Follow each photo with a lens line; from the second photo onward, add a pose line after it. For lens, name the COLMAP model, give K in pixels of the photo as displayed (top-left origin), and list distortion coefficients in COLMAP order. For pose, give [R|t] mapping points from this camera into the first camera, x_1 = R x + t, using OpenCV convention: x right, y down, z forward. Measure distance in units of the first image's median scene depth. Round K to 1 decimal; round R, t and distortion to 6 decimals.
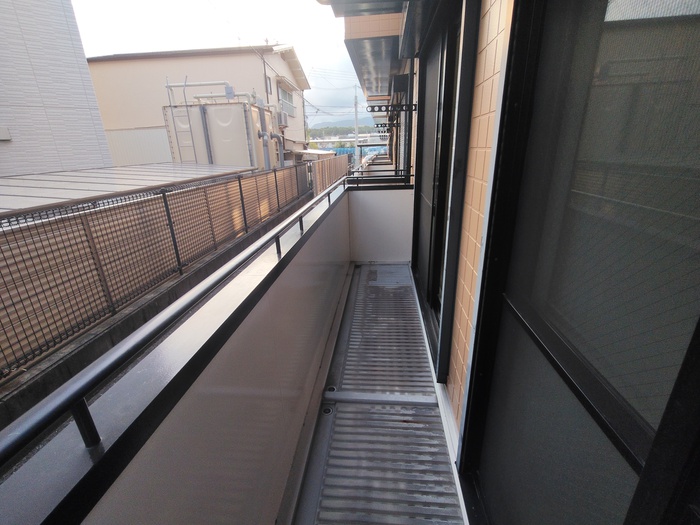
lens RADIAL K [[325.0, 0, 351.8], [0, 325.0, 263.1], [0, 0, 1]] dist [-0.005820, 0.001925]
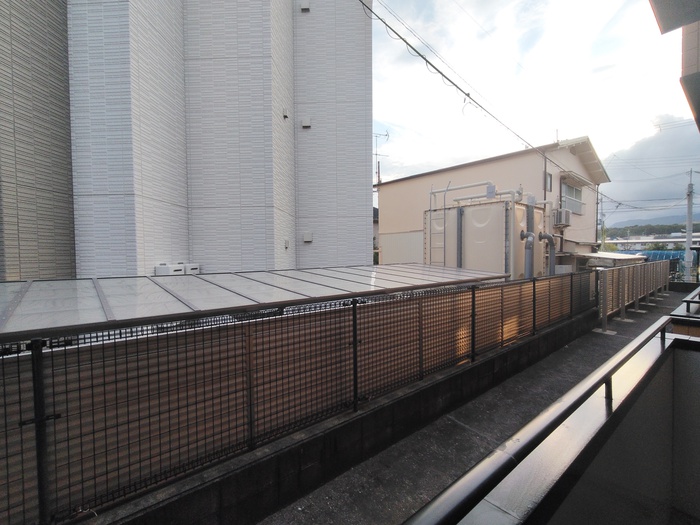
lens RADIAL K [[325.0, 0, 349.8], [0, 325.0, 262.4], [0, 0, 1]] dist [-0.005820, 0.001925]
pose [[0.703838, 0.042787, -0.709071, -0.007810], [-0.248141, 0.950112, -0.188978, -0.070349], [0.665611, 0.308959, 0.679342, 0.180615]]
